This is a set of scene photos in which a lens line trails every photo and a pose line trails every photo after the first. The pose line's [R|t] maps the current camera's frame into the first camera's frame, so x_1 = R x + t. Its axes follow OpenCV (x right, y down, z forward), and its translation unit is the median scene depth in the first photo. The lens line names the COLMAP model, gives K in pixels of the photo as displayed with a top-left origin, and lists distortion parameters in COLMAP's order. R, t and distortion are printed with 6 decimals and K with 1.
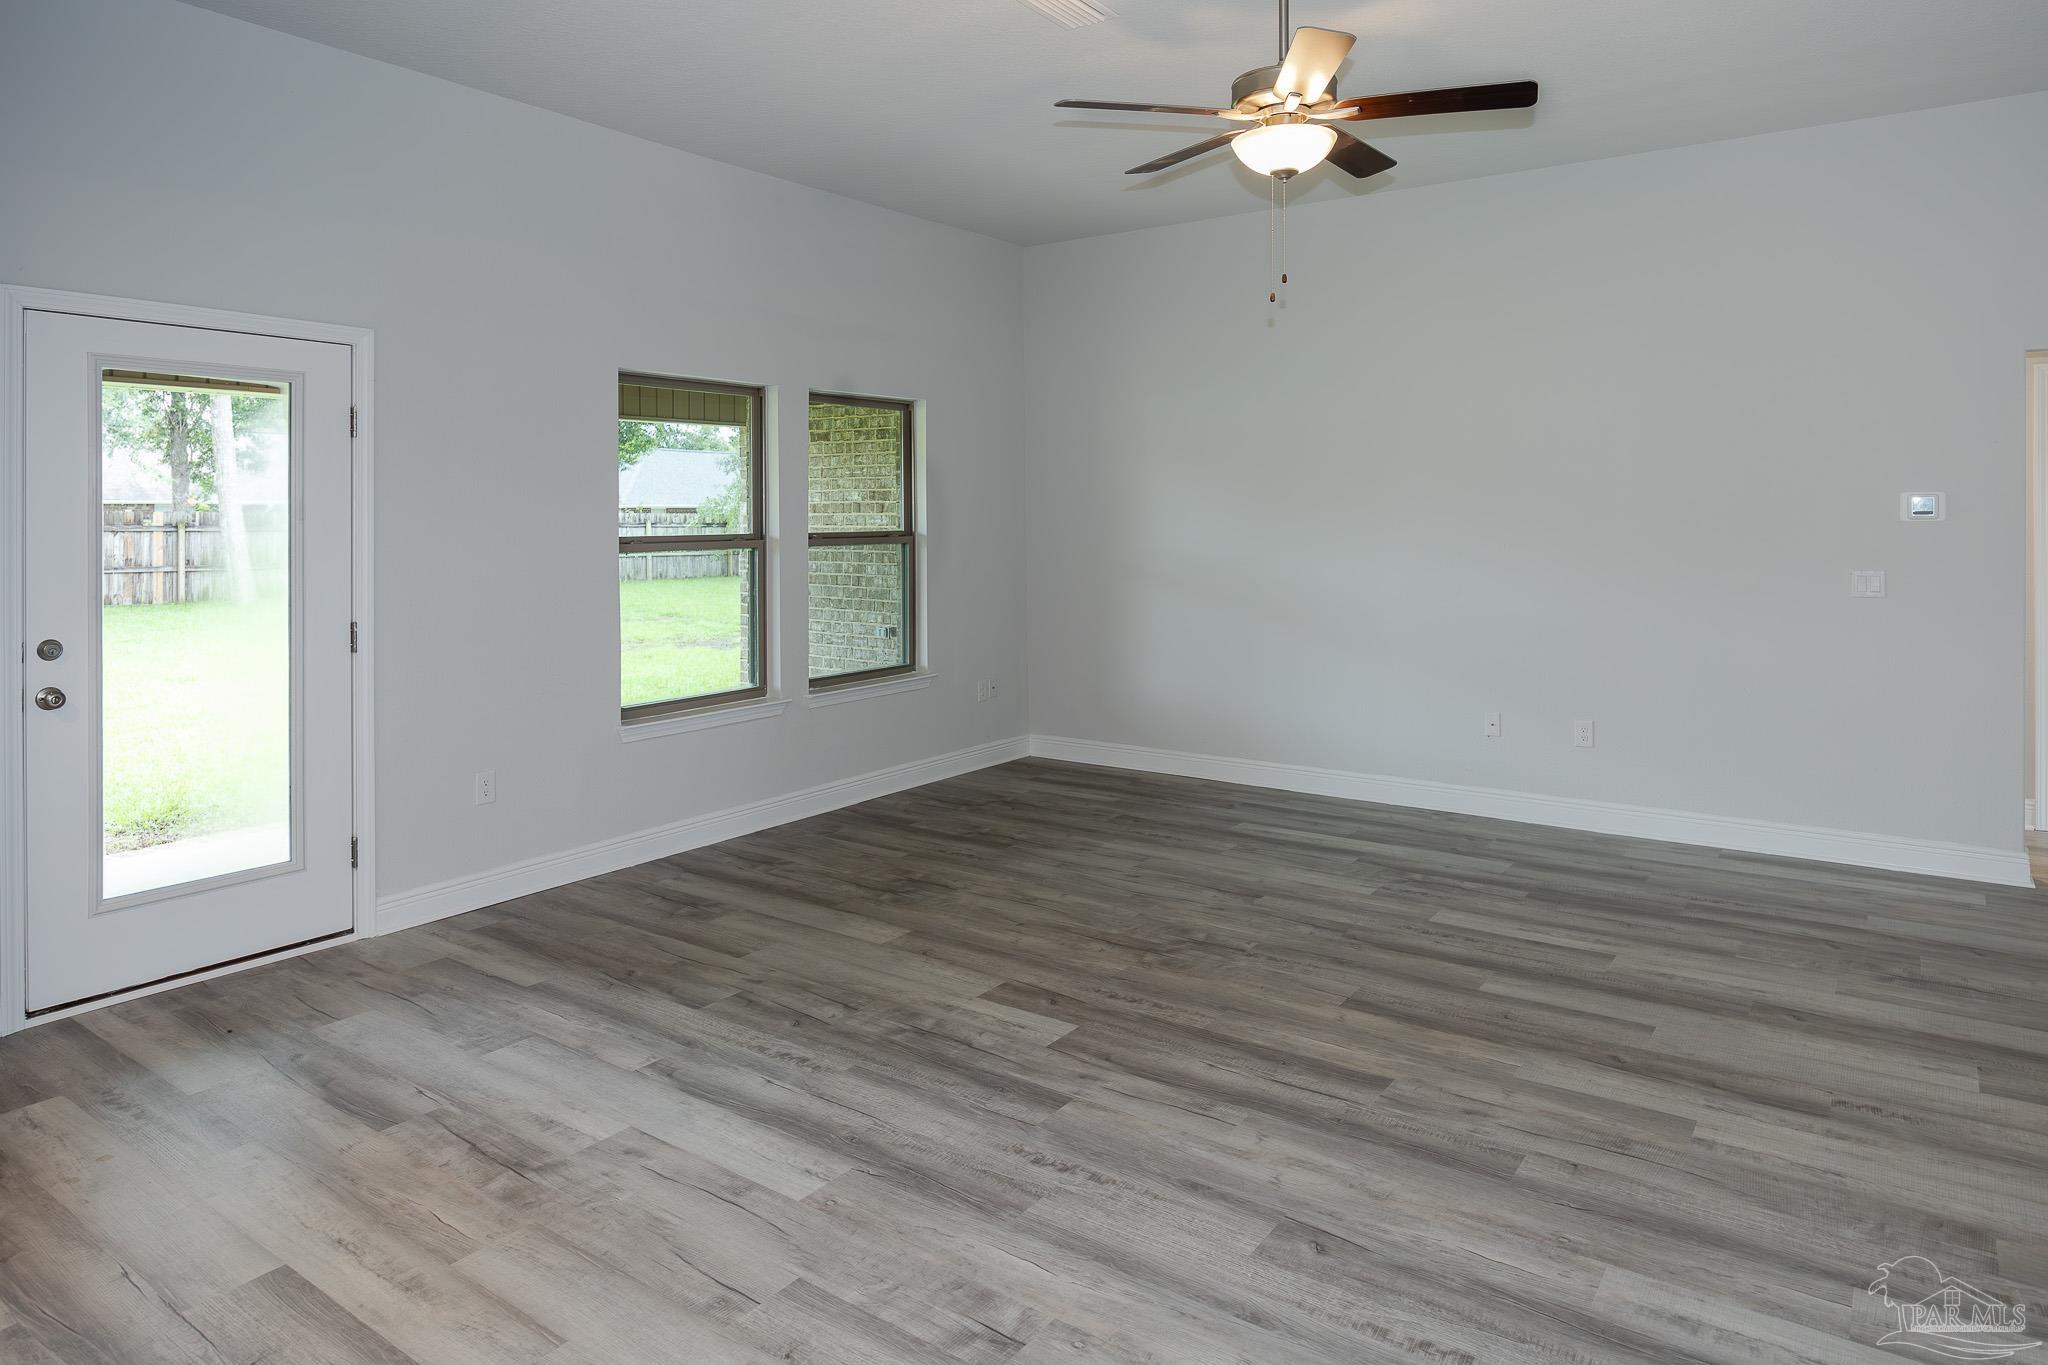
lens RADIAL K [[1234.9, 0, 1046.7], [0, 1234.9, 518.1], [0, 0, 1]] dist [-0.009624, 0.000554]
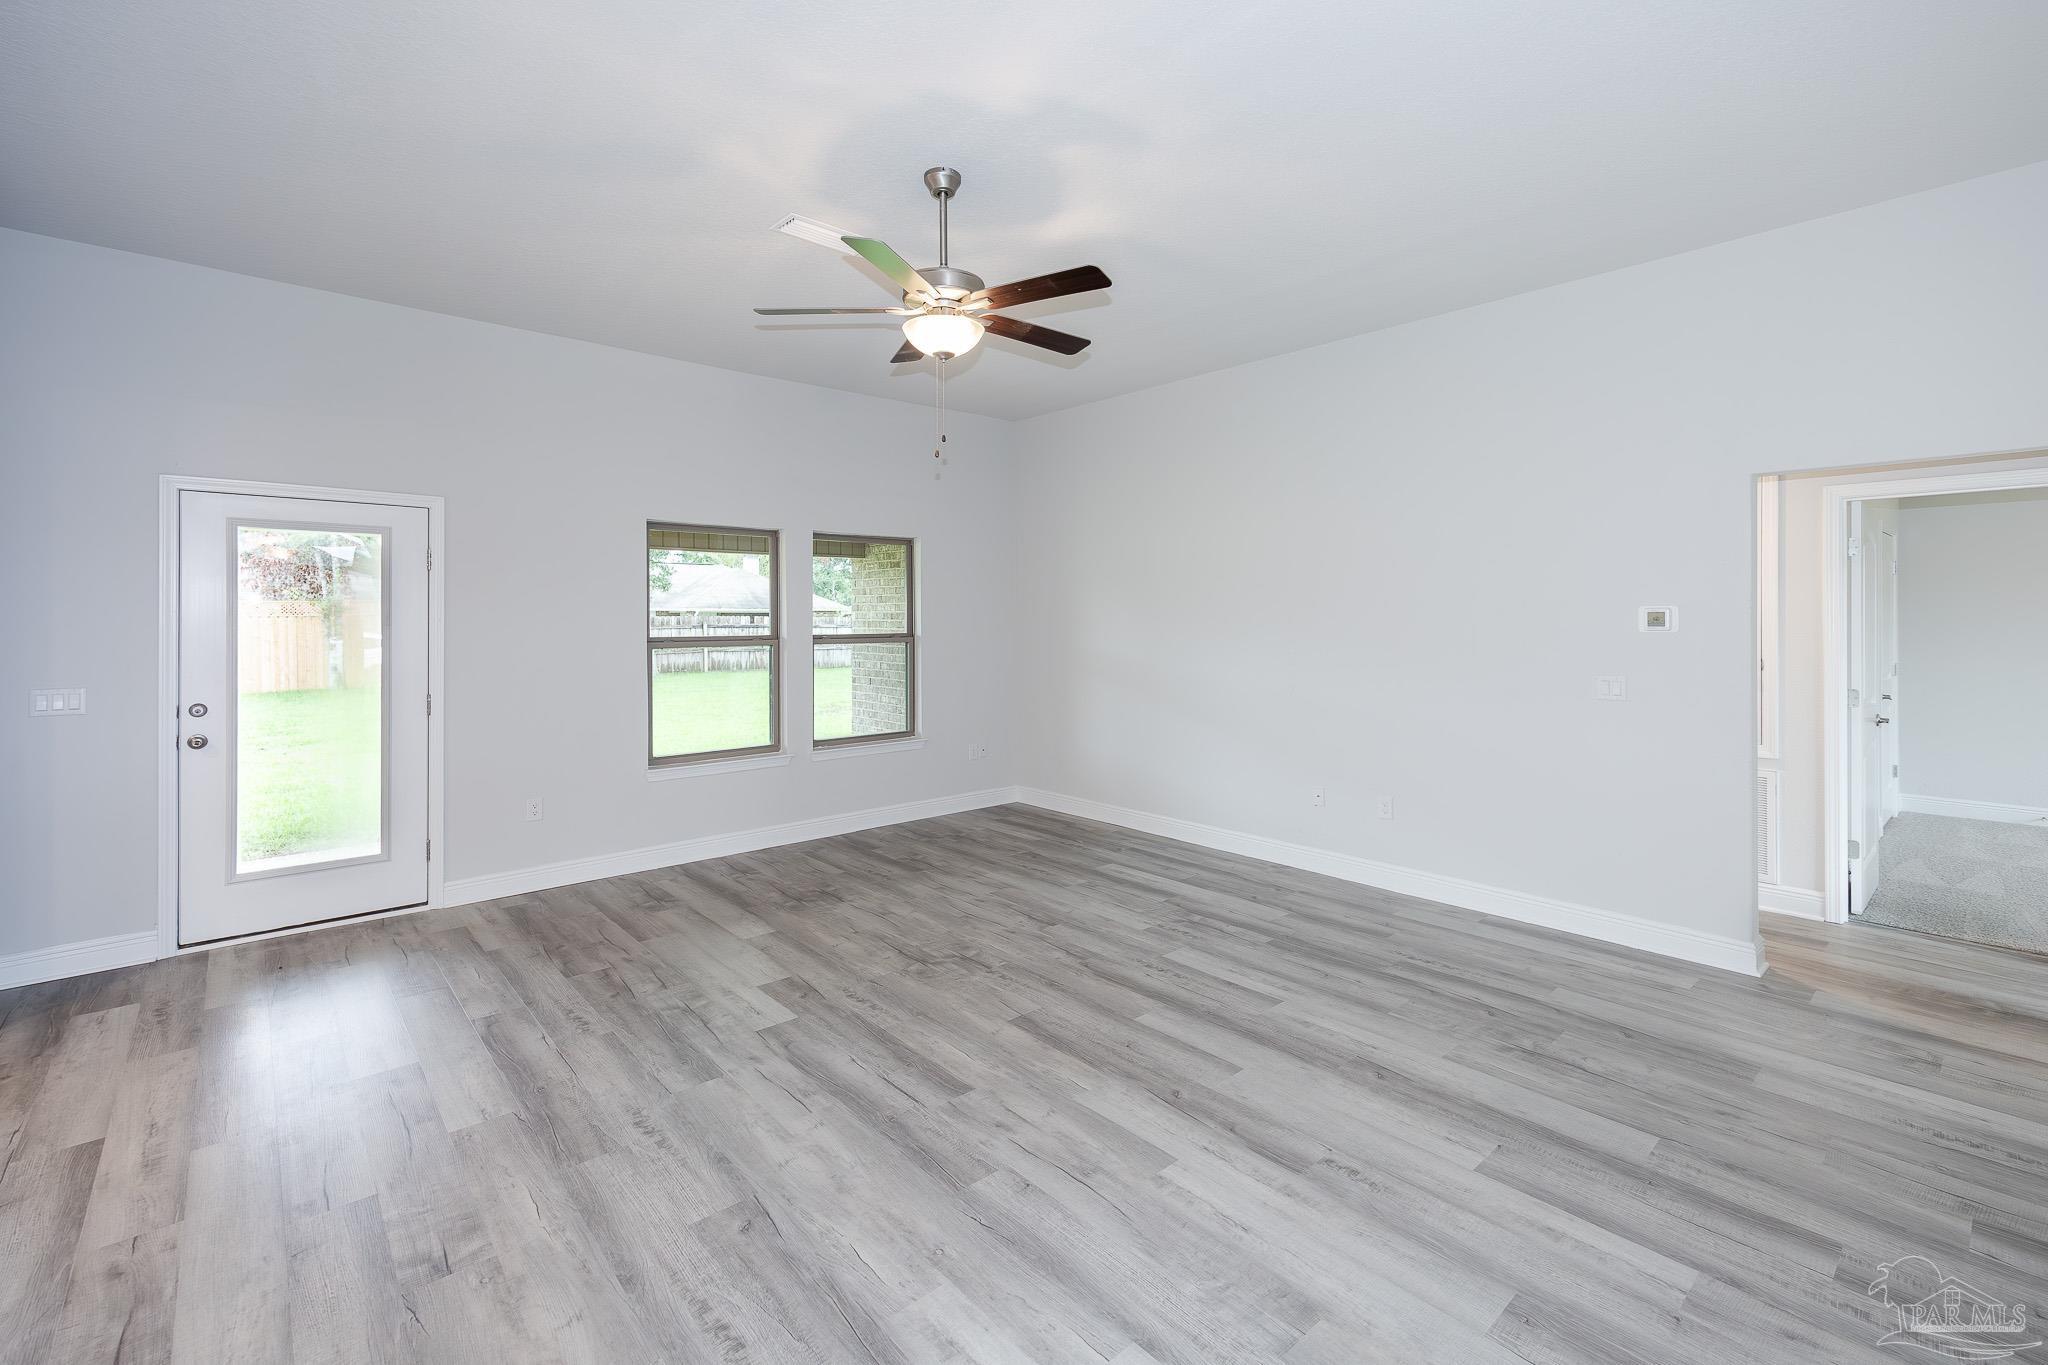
lens RADIAL K [[894.5, 0, 1051.7], [0, 894.5, 620.5], [0, 0, 1]] dist [0.008107, -0.000118]
pose [[0.975837, 0.003508, -0.218472, 0.516640], [-0.003403, 0.999994, 0.000856, -0.010214], [0.218473, -0.000091, 0.975843, 0.138340]]
